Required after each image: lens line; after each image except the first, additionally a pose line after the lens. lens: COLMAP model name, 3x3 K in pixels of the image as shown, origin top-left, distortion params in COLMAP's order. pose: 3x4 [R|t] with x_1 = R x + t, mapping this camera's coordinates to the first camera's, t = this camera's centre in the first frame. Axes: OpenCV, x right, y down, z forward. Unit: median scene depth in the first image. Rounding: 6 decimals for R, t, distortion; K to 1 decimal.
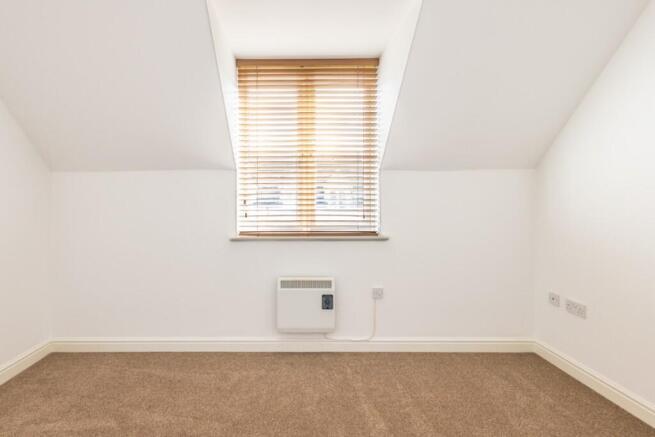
lens RADIAL K [[300.4, 0, 333.8], [0, 300.4, 211.0], [0, 0, 1]] dist [0.002066, 0.000291]
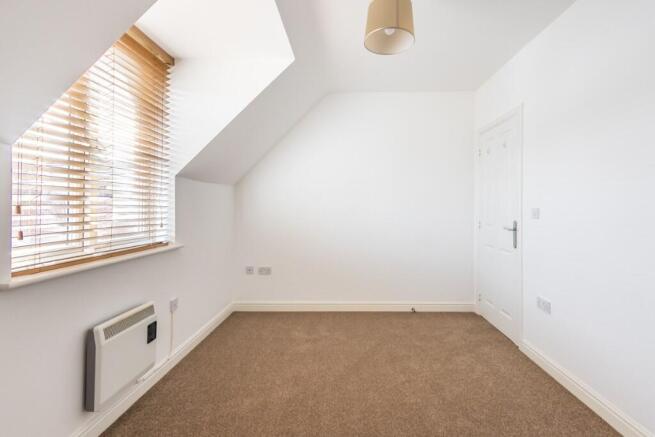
lens RADIAL K [[295.2, 0, 324.3], [0, 295.2, 216.5], [0, 0, 1]] dist [0.002674, 0.000316]
pose [[0.059587, -0.020436, 0.998014, -0.777133], [0.011456, 0.999739, 0.019787, -0.018457], [-0.998157, 0.010254, 0.059806, 0.484274]]
